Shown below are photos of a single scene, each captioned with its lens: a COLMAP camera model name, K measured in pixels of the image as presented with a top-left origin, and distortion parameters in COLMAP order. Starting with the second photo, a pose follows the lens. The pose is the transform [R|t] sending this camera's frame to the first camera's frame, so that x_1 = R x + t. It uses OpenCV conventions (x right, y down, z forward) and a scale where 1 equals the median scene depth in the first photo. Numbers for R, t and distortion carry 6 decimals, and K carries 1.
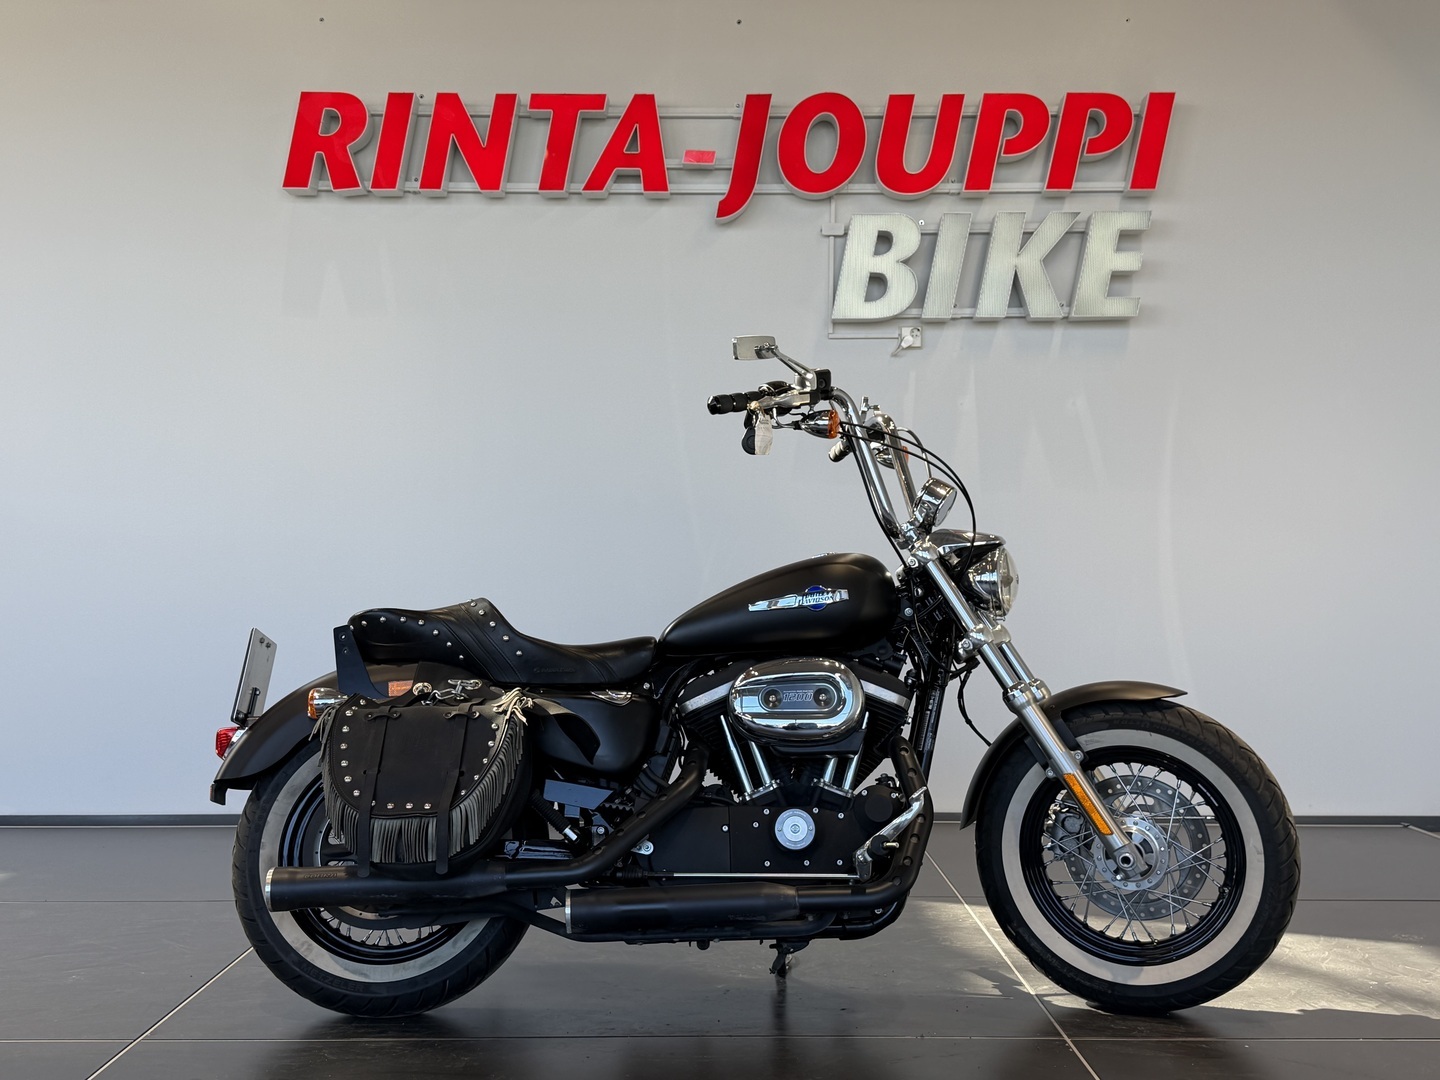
lens RADIAL K [[1555.3, 0, 743.8], [0, 1555.3, 536.9], [0, 0, 1]] dist [0.075060, -0.018131]
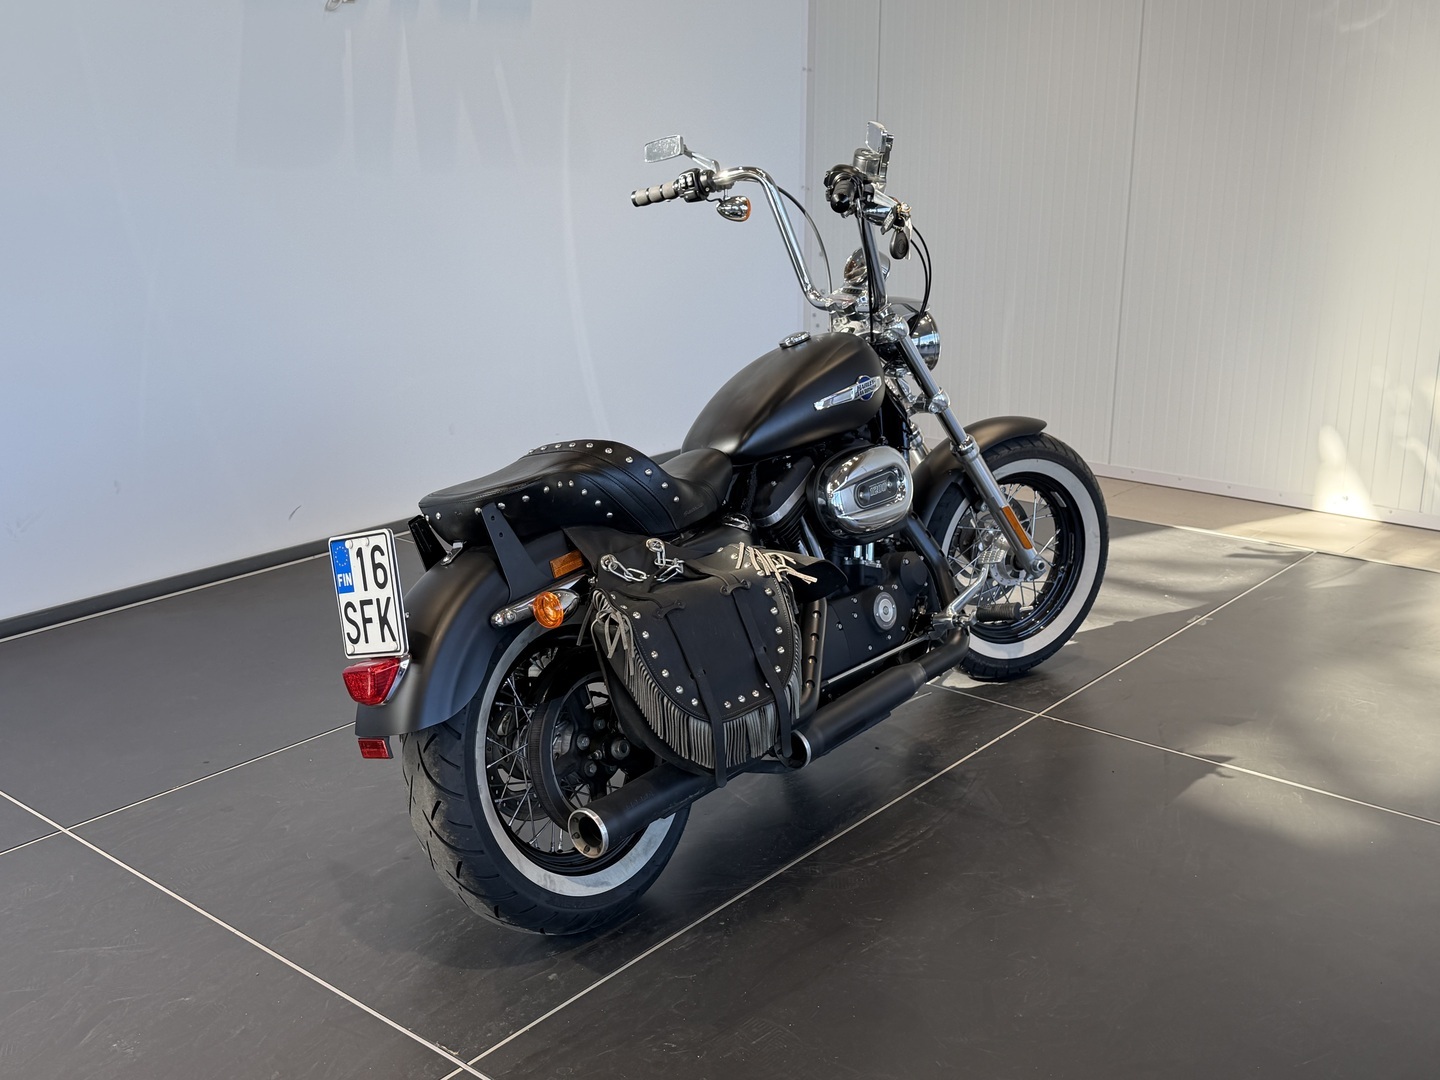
lens RADIAL K [[1512.3, 0, 720.0], [0, 1512.3, 540.0], [0, 0, 1]] dist [0.131003, 0.000840]
pose [[0.657500, -0.217903, 0.721257, -0.550059], [-0.008963, 0.954937, 0.296673, -0.116219], [-0.753401, -0.201527, 0.625918, 0.315813]]
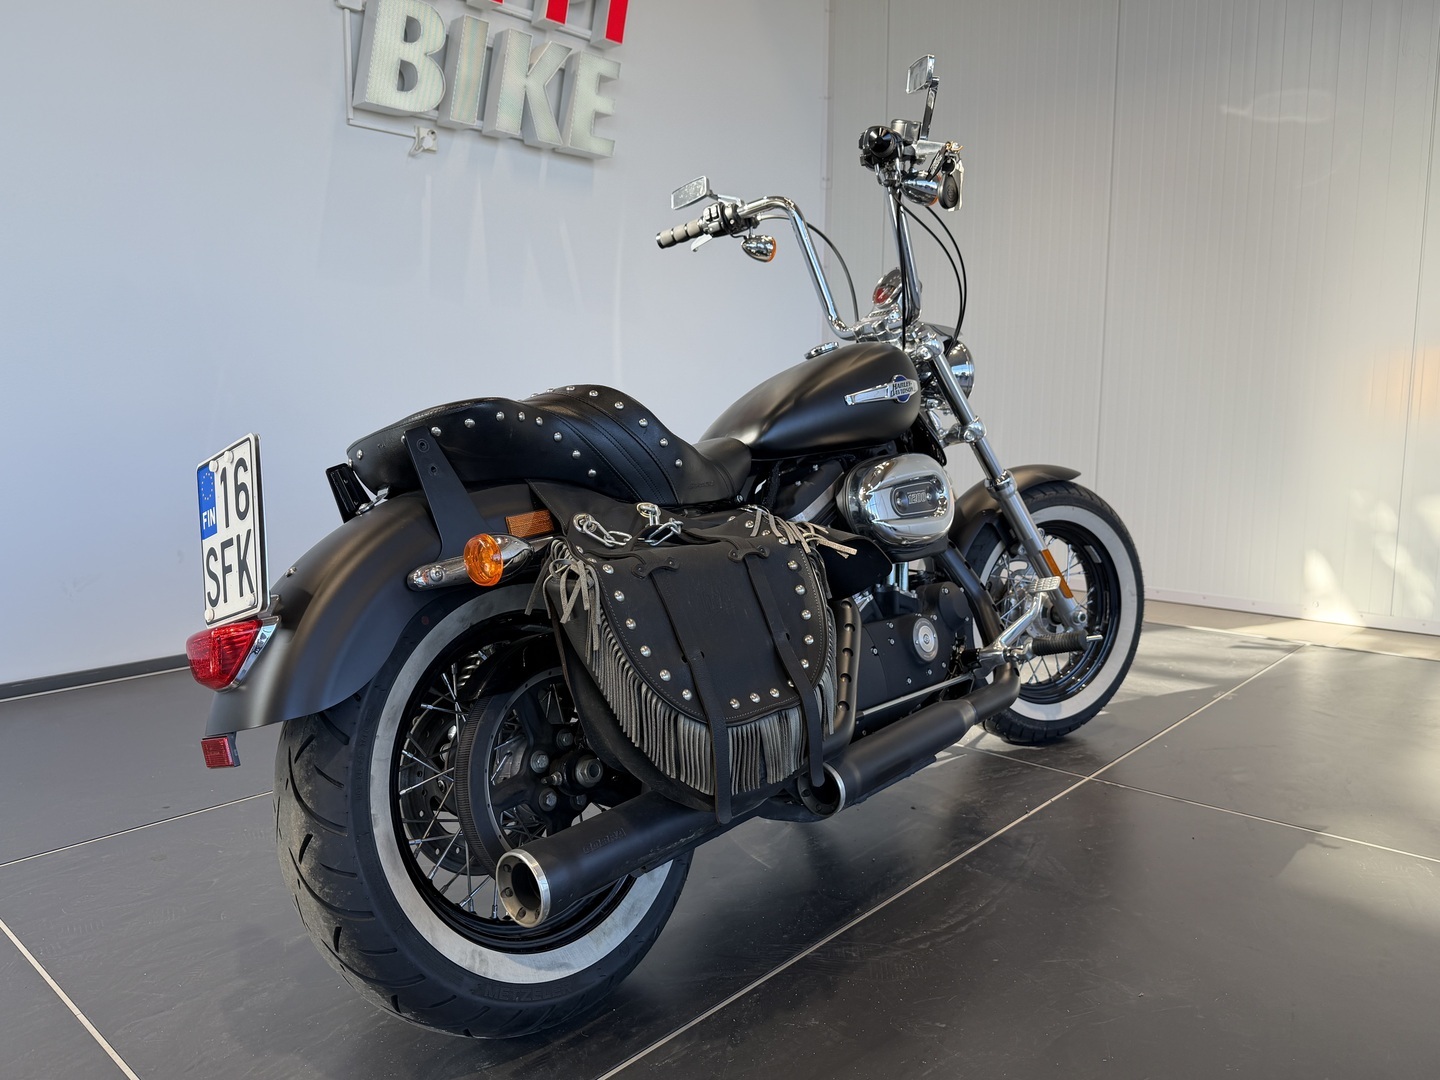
lens RADIAL K [[1039.9, 0, 728.5], [0, 1039.9, 541.7], [0, 0, 1]] dist [0.141279, -0.279973]
pose [[0.678410, -0.095536, 0.728445, -0.349814], [-0.018199, 0.989020, 0.146660, 0.028969], [-0.734458, -0.112753, 0.669222, 0.478155]]
